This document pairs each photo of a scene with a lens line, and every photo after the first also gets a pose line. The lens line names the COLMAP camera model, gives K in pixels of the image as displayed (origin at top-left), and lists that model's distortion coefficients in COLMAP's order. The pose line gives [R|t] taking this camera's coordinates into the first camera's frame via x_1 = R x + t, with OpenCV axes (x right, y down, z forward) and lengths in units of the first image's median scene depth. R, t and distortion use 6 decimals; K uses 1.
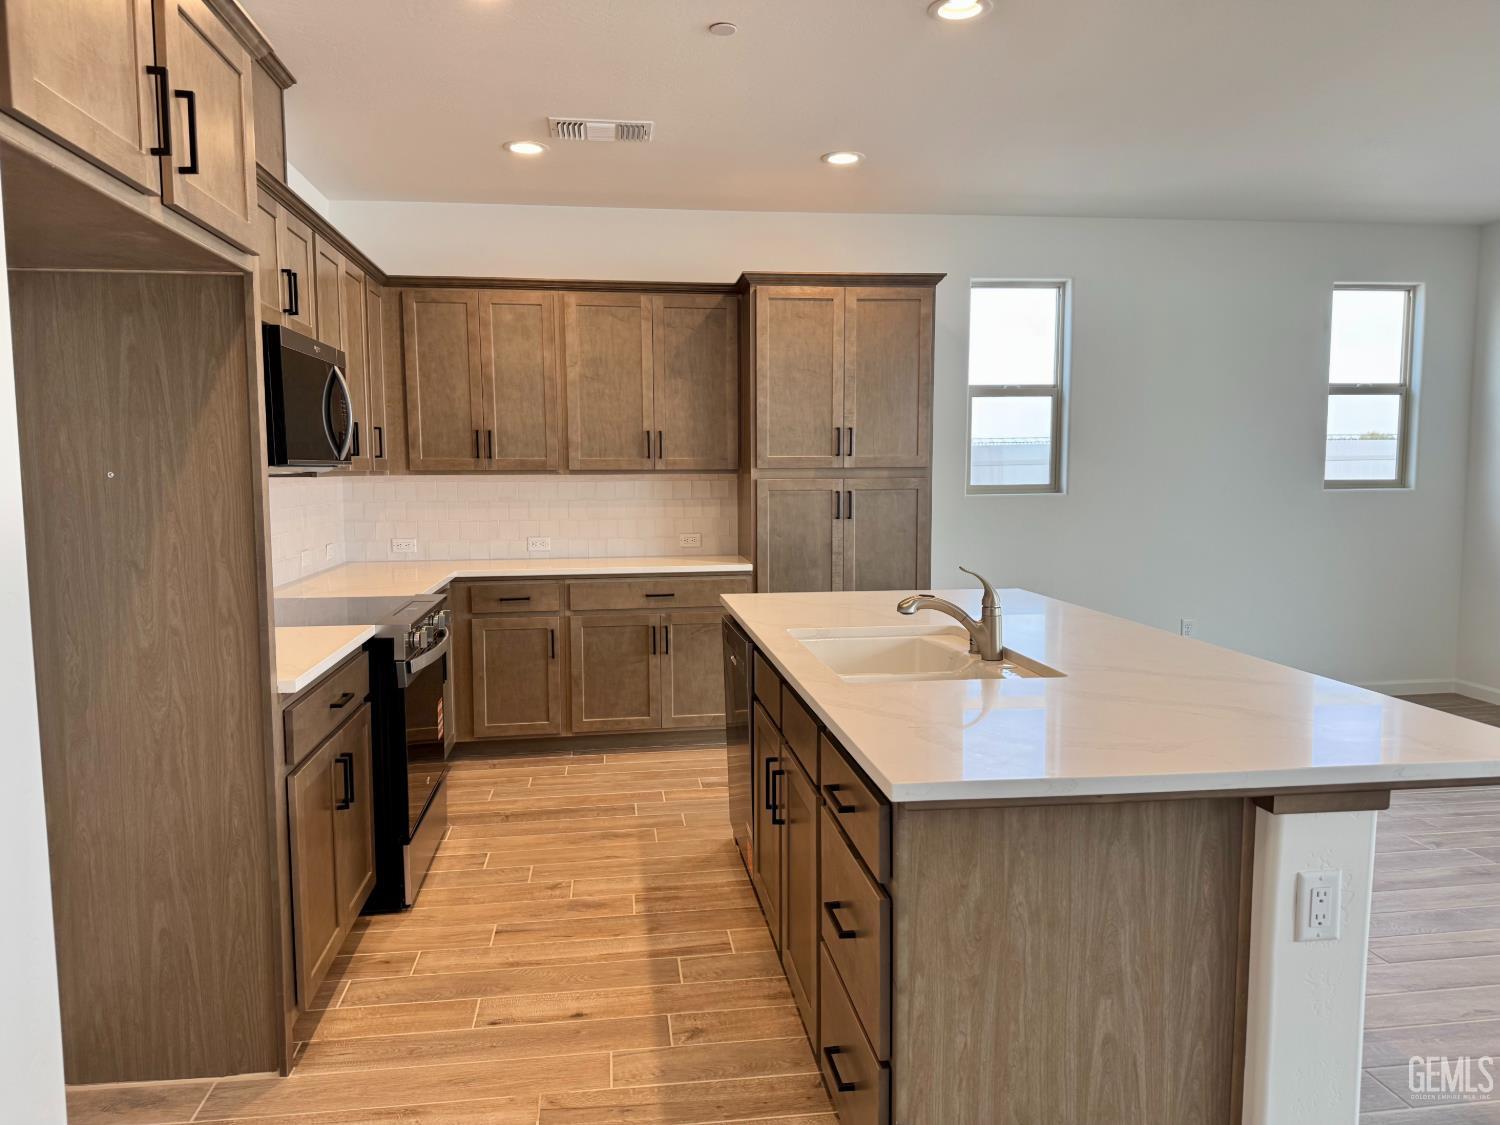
lens RADIAL K [[1050.6, 0, 749.7], [0, 1050.6, 562.3], [0, 0, 1]] dist [0.142776, -0.206551]
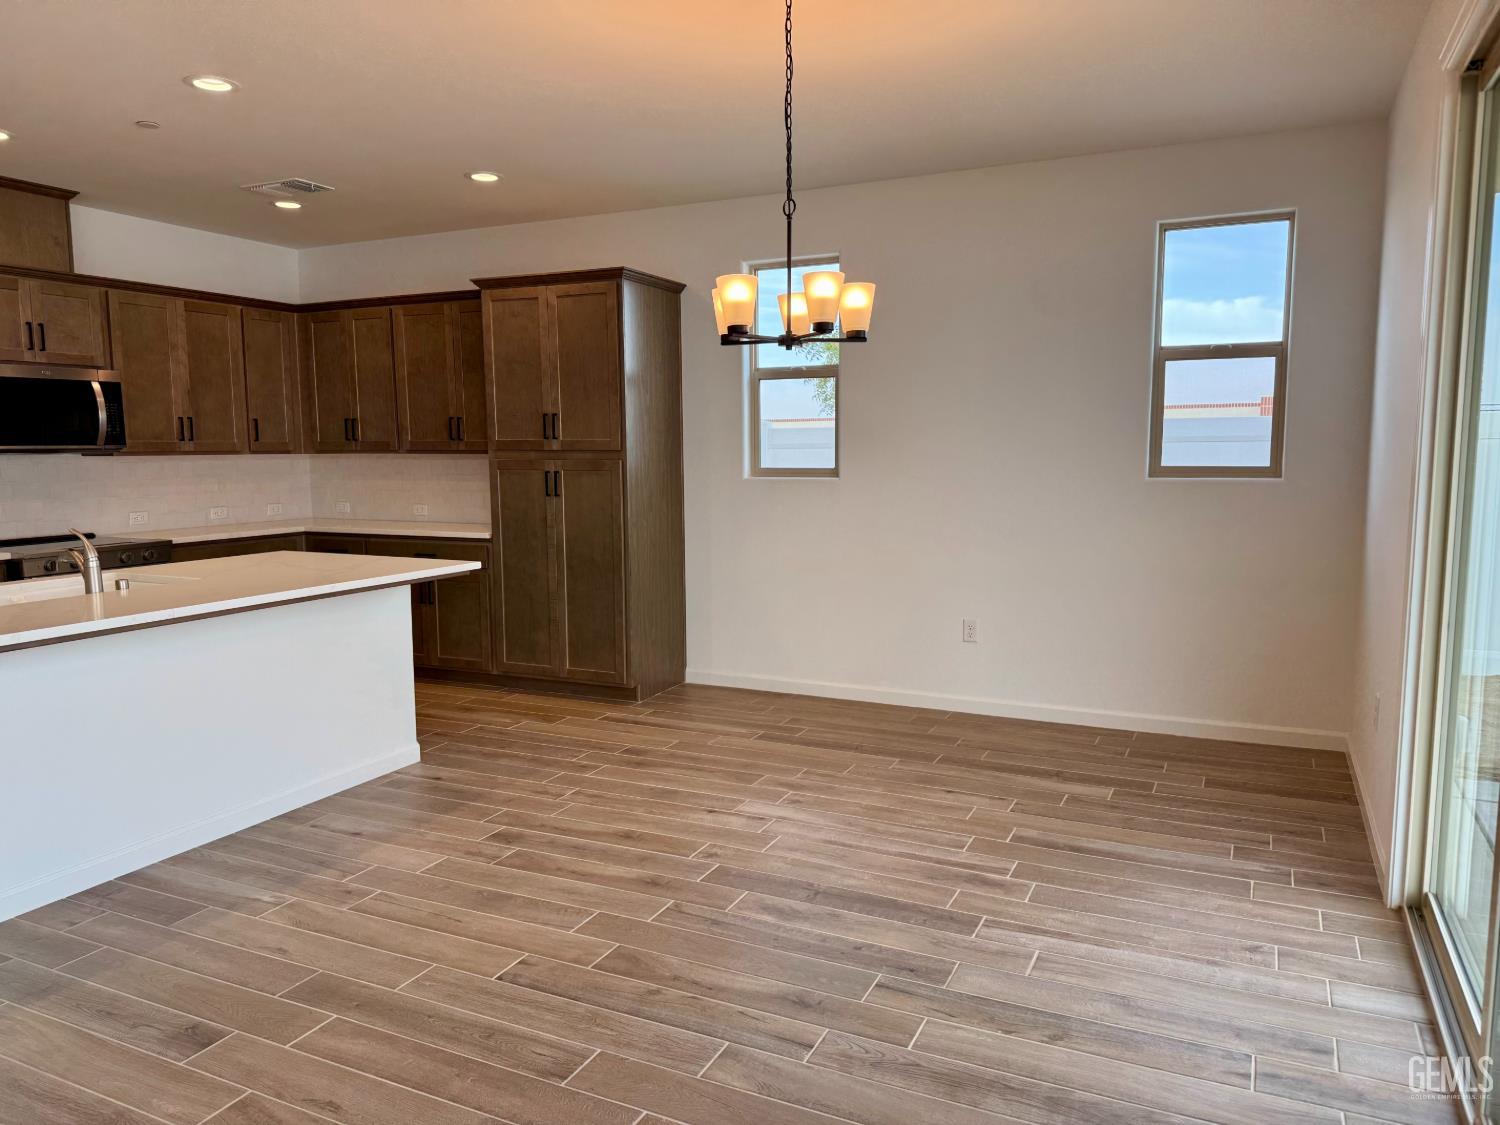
lens RADIAL K [[1050.6, 0, 749.7], [0, 1050.6, 562.3], [0, 0, 1]] dist [0.142776, -0.206551]
pose [[0.839584, 0.061353, -0.539754, 0.860408], [-0.047468, 0.998087, 0.039614, -0.025264], [0.541152, -0.007638, 0.840890, 0.174545]]
